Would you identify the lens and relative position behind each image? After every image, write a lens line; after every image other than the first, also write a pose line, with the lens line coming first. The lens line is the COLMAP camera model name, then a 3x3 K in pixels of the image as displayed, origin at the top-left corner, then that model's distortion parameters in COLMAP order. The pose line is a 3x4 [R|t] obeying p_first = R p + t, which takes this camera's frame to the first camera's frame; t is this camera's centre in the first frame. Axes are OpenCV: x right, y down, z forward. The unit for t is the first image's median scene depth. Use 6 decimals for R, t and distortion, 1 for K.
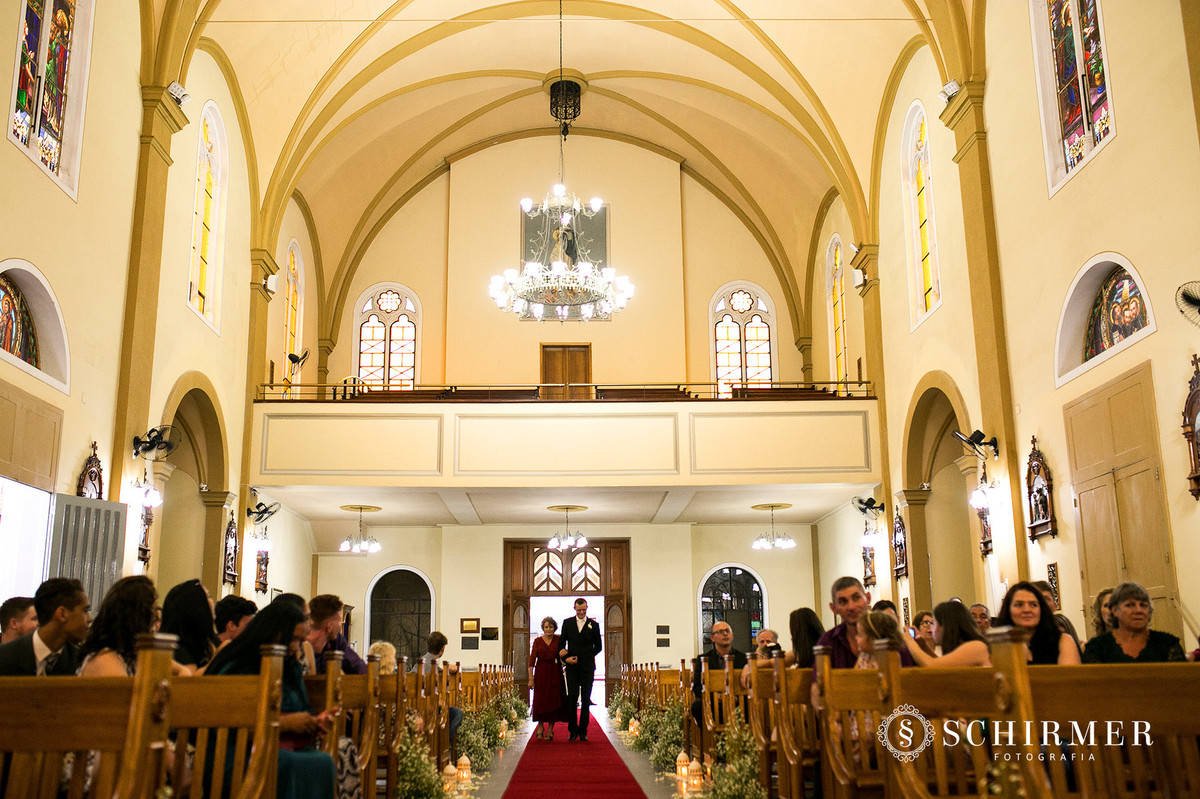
lens RADIAL K [[1175.2, 0, 597.5], [0, 1175.2, 387.3], [0, 0, 1]] dist [-0.028029, 0.000000]
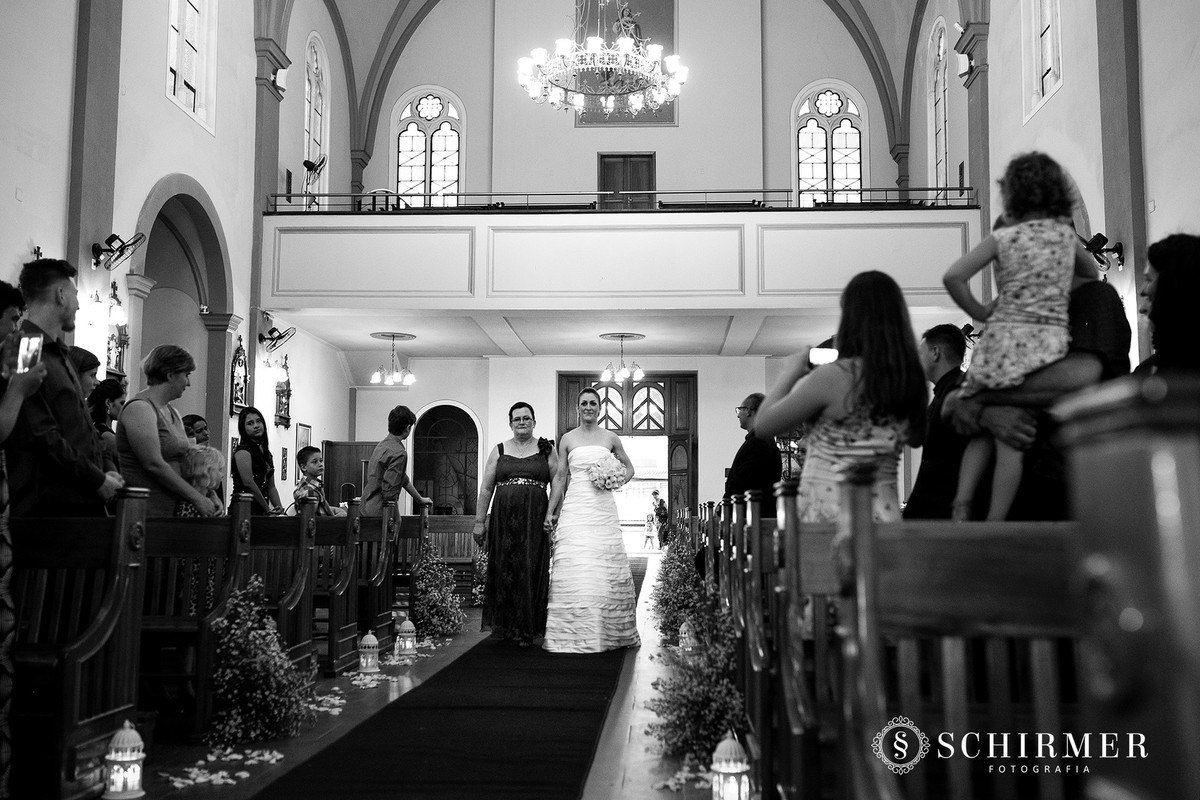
lens RADIAL K [[1175.2, 0, 624.9], [0, 1175.2, 393.9], [0, 0, 1]] dist [-0.028029, 0.000000]
pose [[0.997396, 0.006389, -0.071830, 0.042309], [0.003260, 0.991054, 0.133424, 0.028549], [0.072040, -0.133311, 0.988453, 0.121618]]
